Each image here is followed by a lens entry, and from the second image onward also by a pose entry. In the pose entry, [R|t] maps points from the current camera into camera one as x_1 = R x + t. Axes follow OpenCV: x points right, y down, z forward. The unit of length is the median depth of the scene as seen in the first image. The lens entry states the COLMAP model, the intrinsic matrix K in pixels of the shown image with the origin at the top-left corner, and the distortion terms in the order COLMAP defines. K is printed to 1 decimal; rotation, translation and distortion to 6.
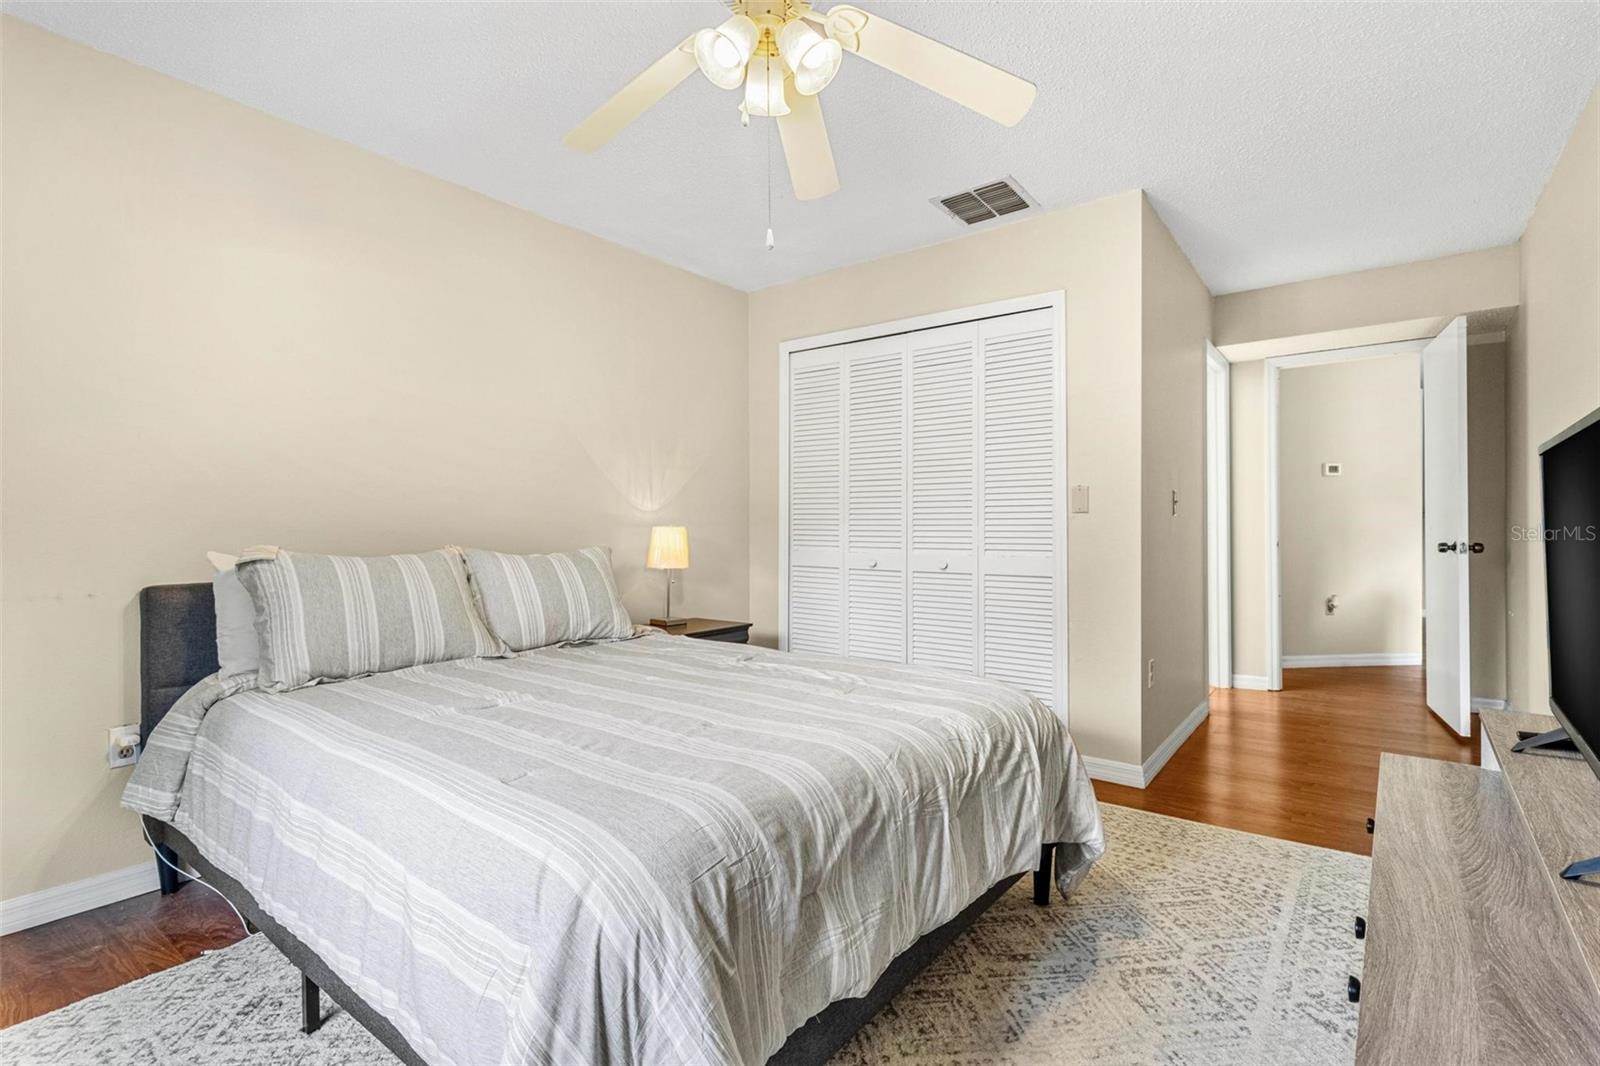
lens RADIAL K [[744.7, 0, 805.6], [0, 744.7, 533.2], [0, 0, 1]] dist [-0.001545, -0.000037]
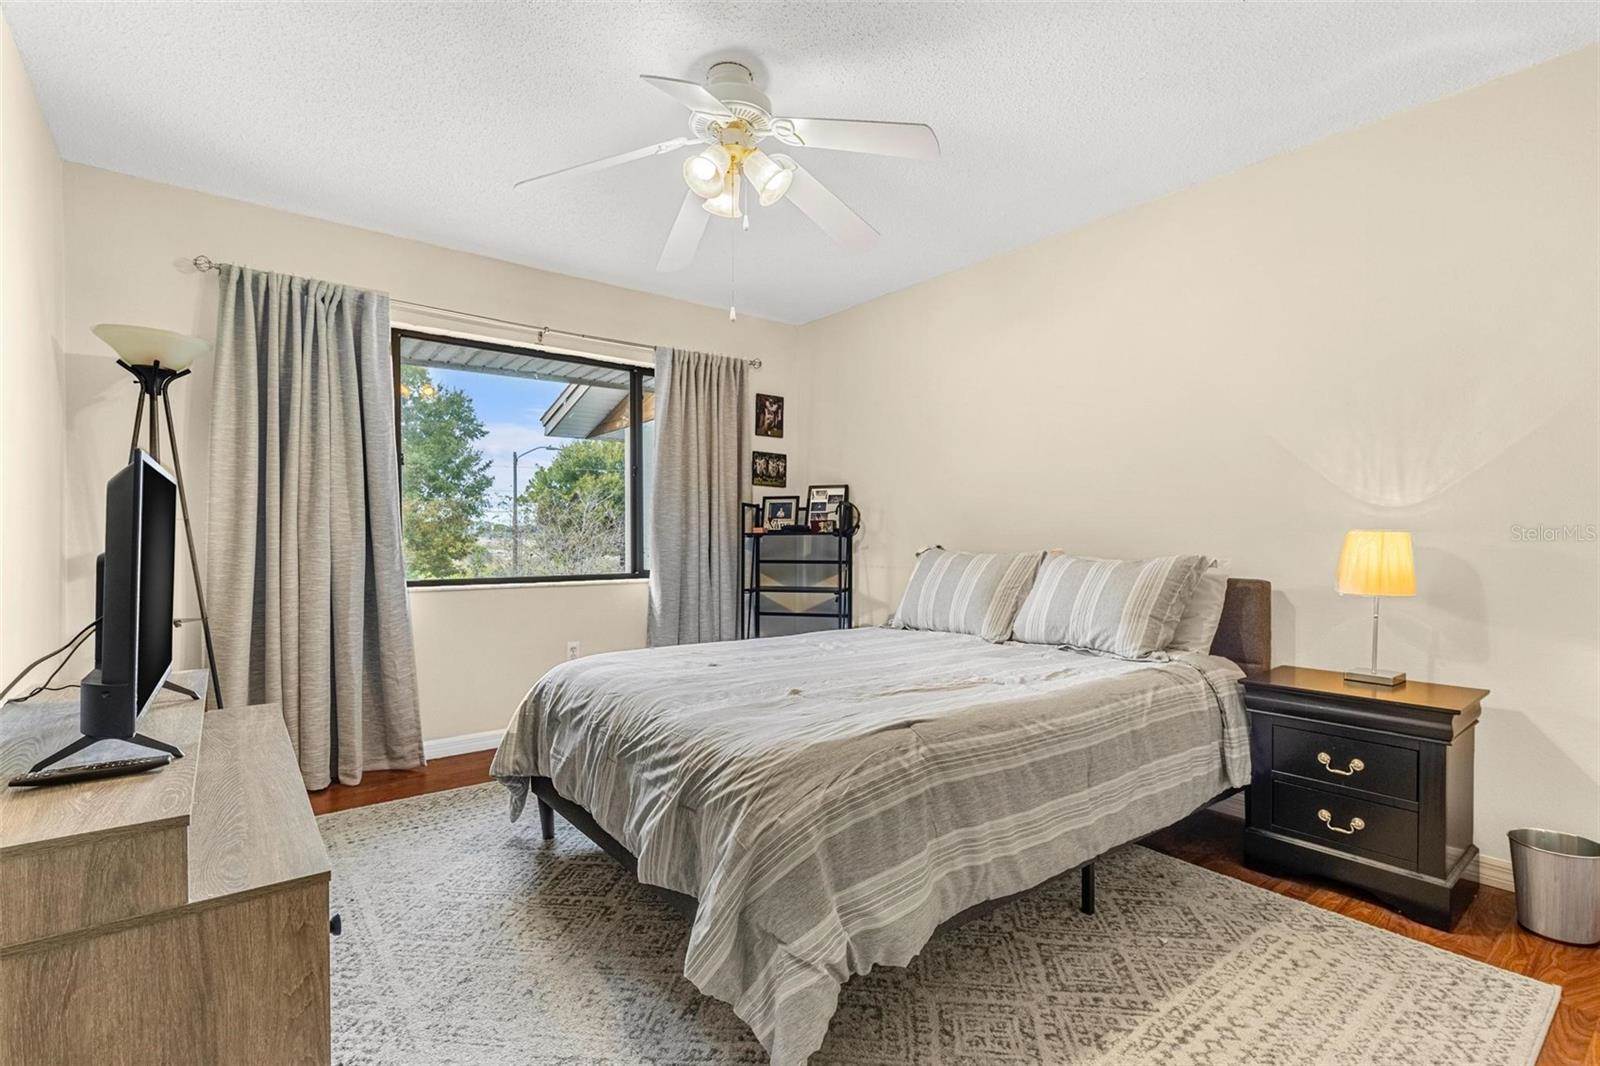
lens RADIAL K [[744.7, 0, 806.8], [0, 744.7, 533.5], [0, 0, 1]] dist [-0.001545, -0.000037]
pose [[-0.247622, -0.002562, -0.968853, 0.887906], [0.004398, 0.999983, -0.003768, -0.006755], [0.968847, -0.005194, -0.247607, 1.062220]]
